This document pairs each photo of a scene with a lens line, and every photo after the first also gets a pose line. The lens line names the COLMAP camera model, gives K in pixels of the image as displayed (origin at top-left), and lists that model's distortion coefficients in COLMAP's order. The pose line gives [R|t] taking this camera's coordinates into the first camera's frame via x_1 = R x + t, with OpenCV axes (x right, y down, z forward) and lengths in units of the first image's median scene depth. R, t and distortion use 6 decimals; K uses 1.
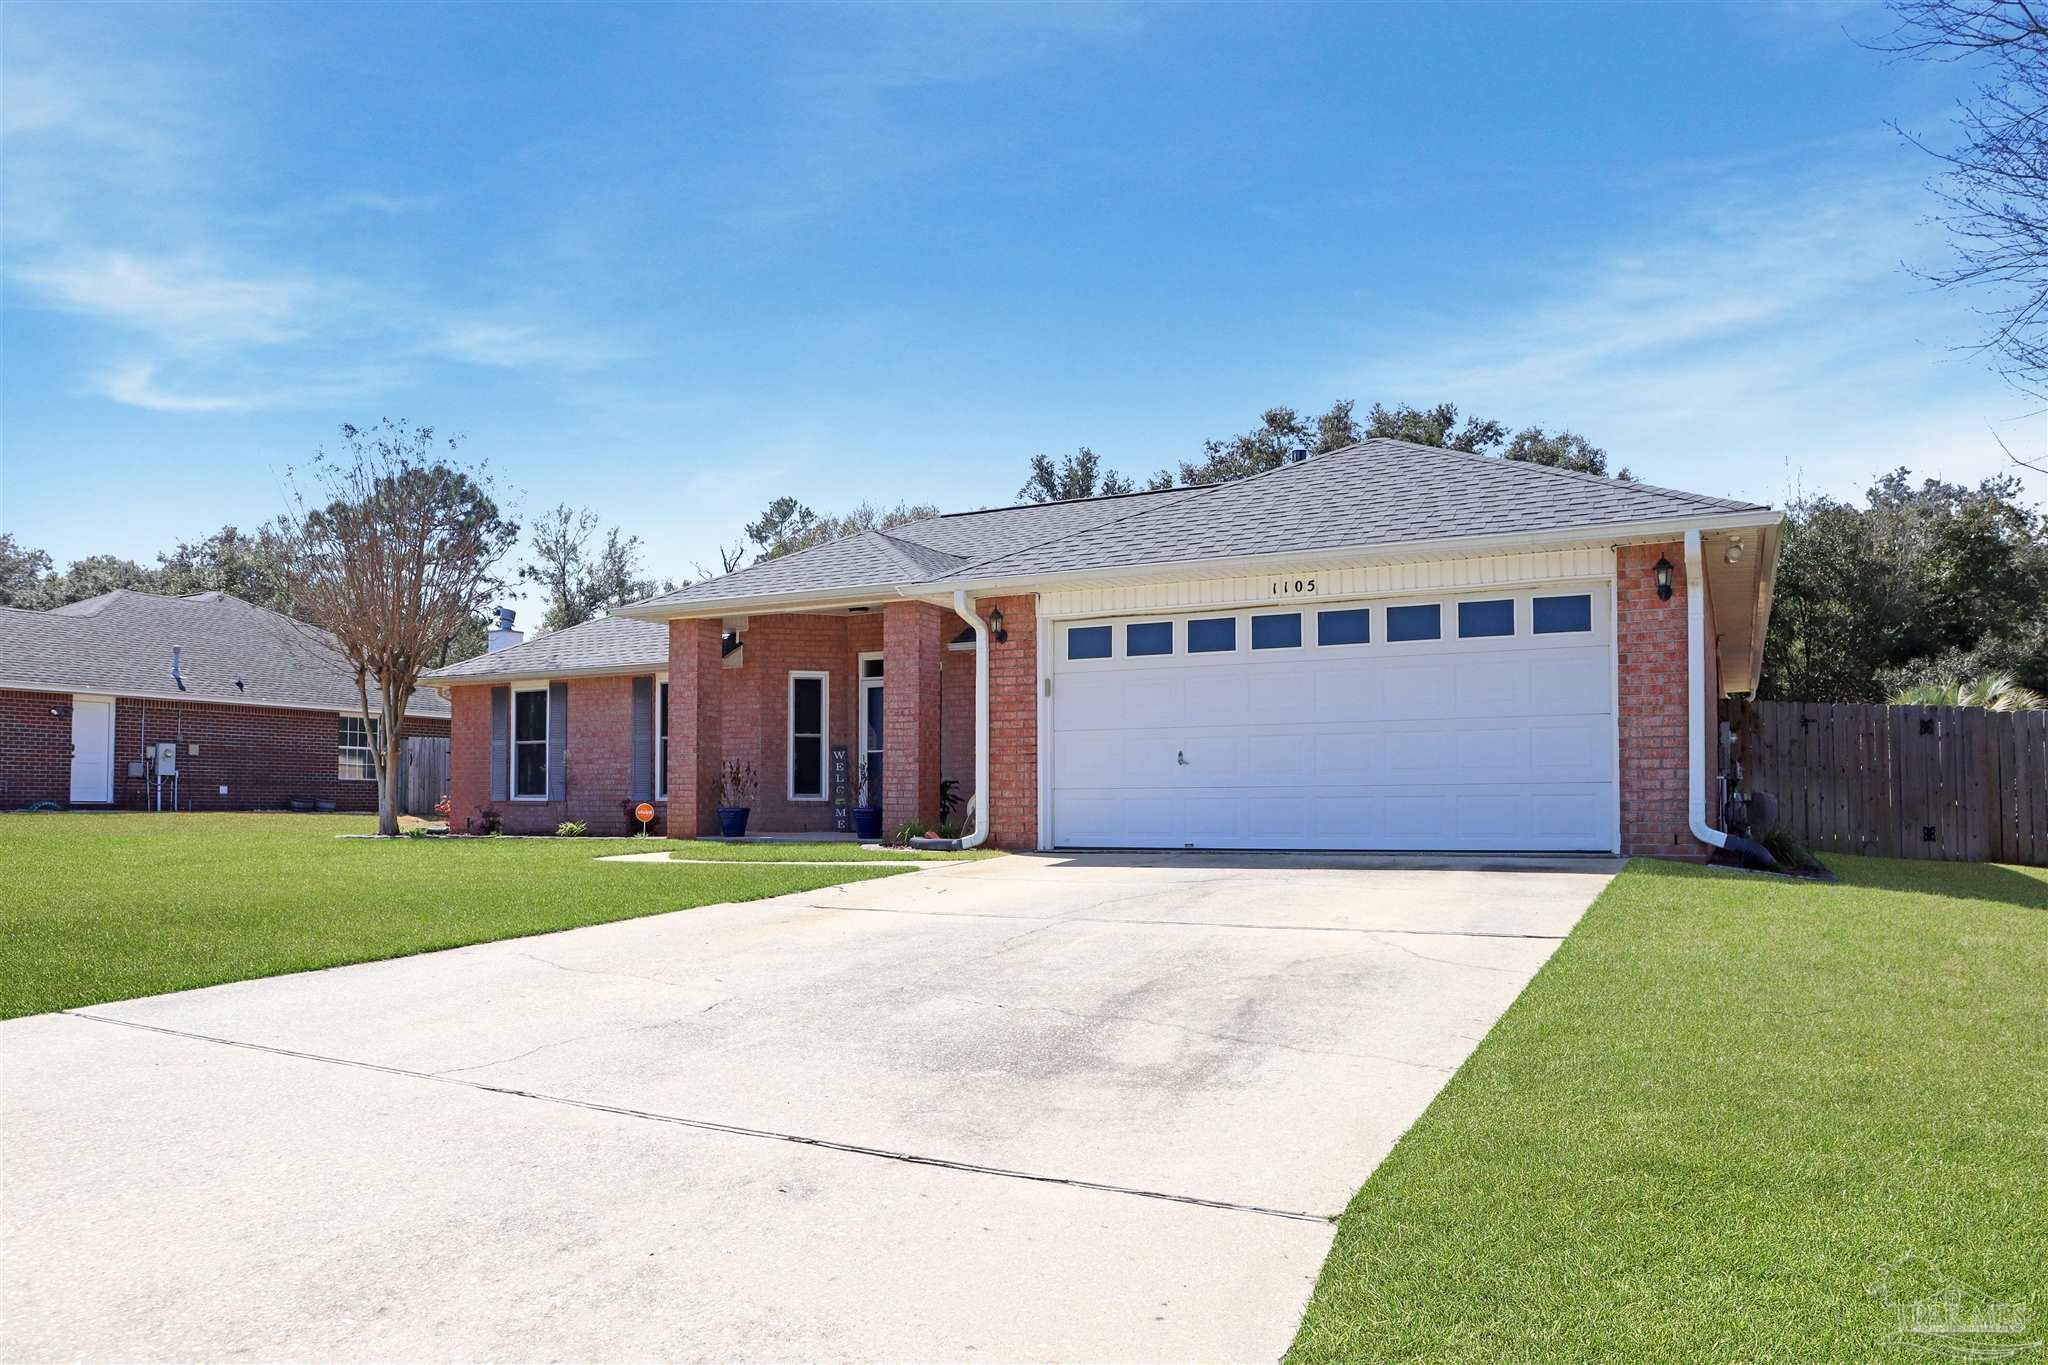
lens RADIAL K [[1435.6, 0, 944.6], [0, 1435.6, 713.6], [0, 0, 1]] dist [-0.080712, 0.020112]
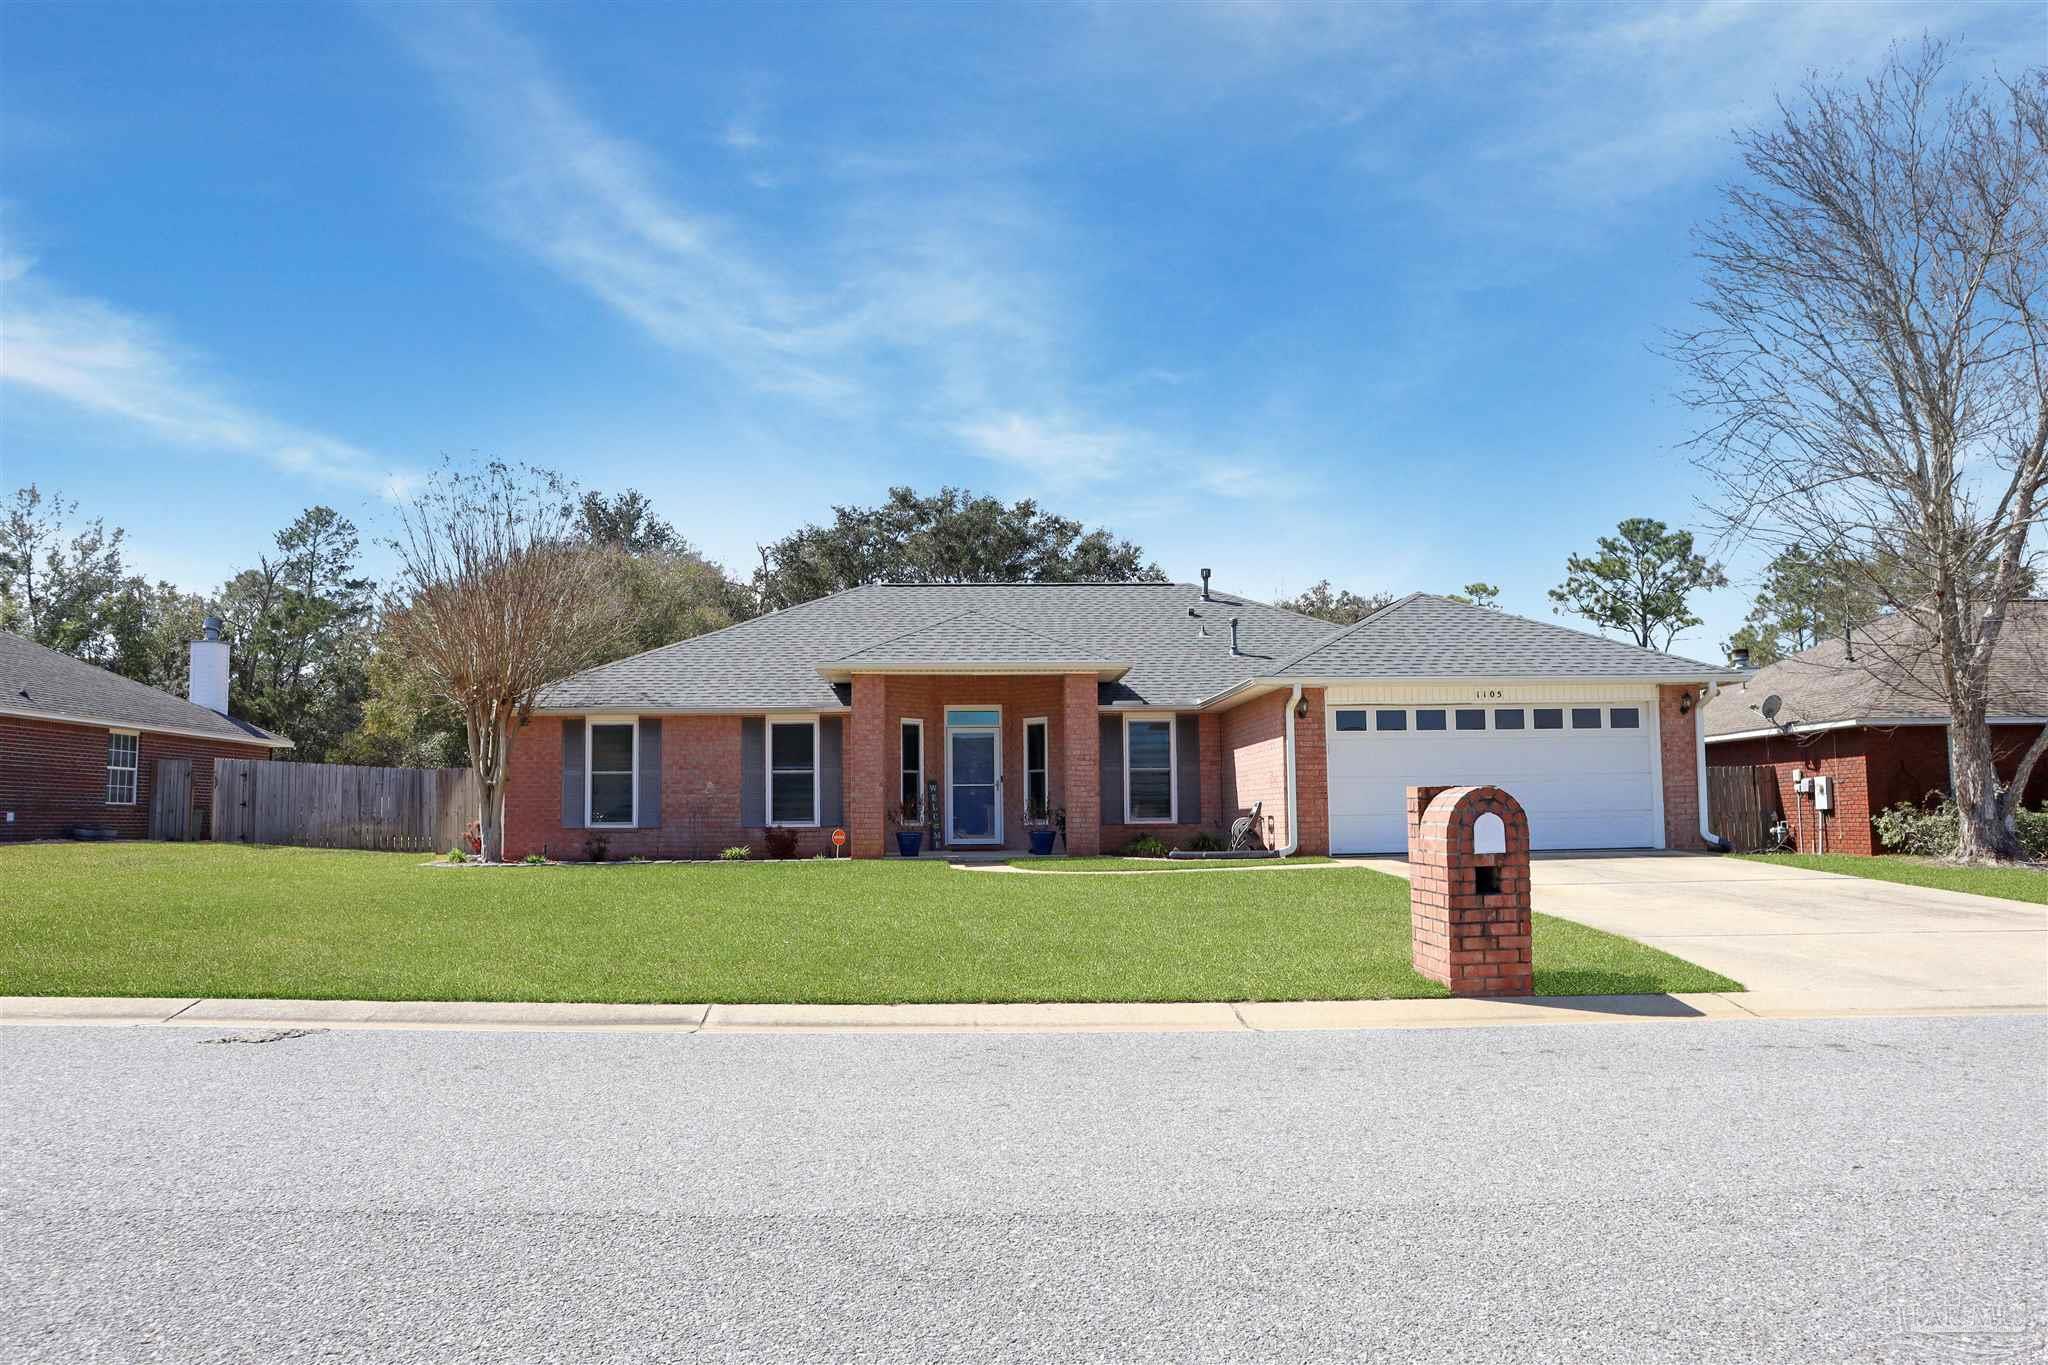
lens RADIAL K [[1435.6, 0, 1016.6], [0, 1435.6, 673.2], [0, 0, 1]] dist [-0.080712, 0.020112]
pose [[0.842074, 0.049740, 0.537063, -0.757265], [-0.025802, 0.998314, -0.052004, -0.008012], [-0.538744, 0.029934, 0.841938, -0.076547]]
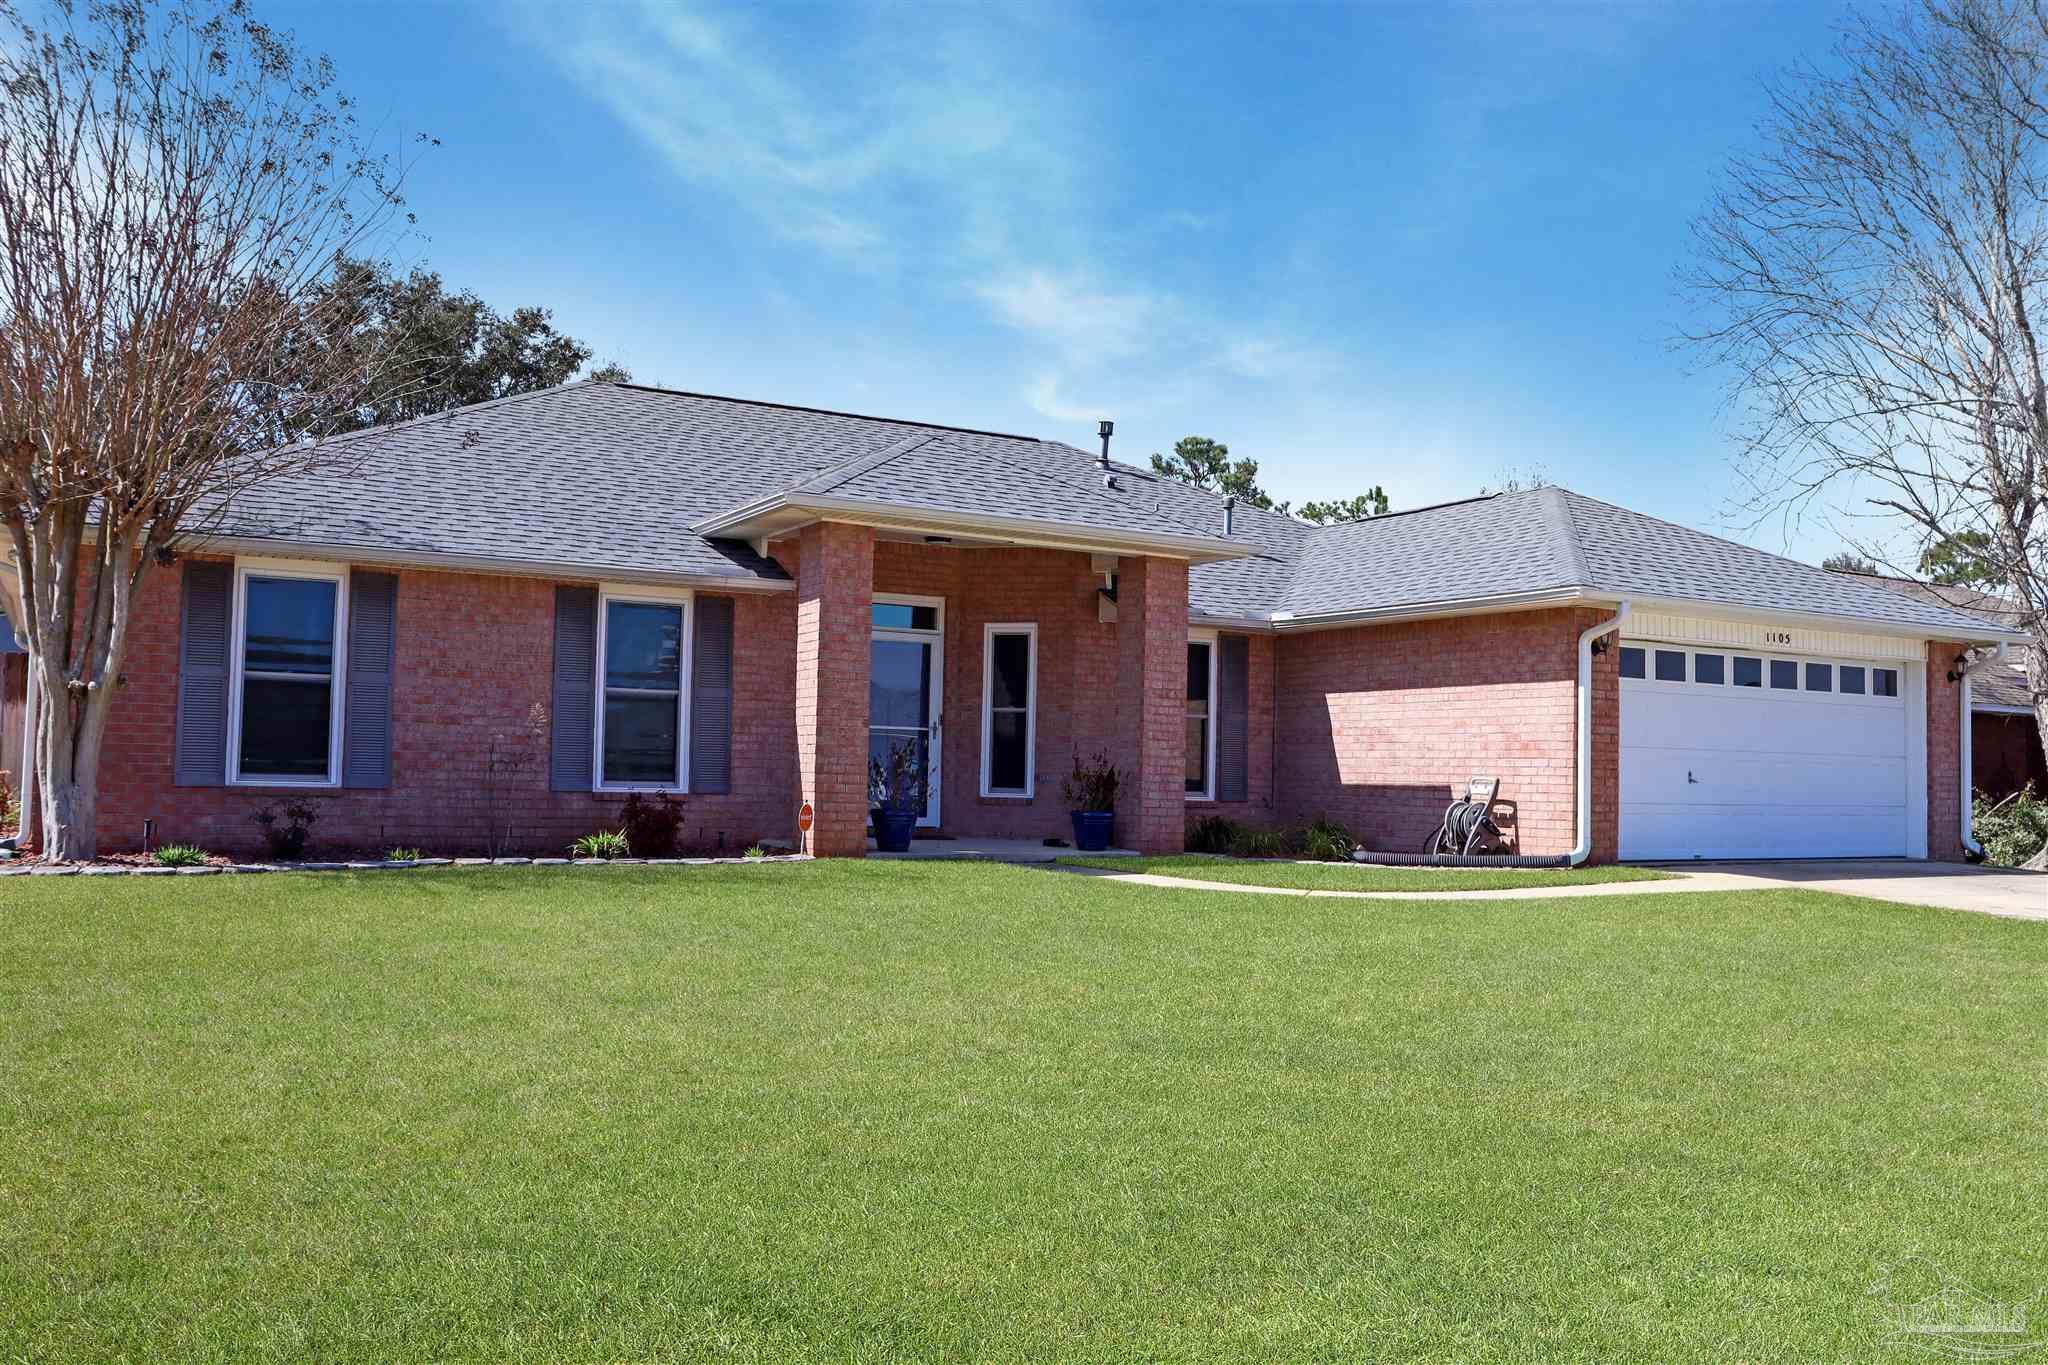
lens RADIAL K [[1687.3, 0, 1023.9], [0, 1687.3, 681.7], [0, 0, 1]] dist [-0.035657, 0.012916]
pose [[0.501353, 0.061134, 0.863080, -0.852876], [-0.077378, 0.996672, -0.025649, 0.021432], [-0.861776, -0.053924, 0.504415, 0.561006]]
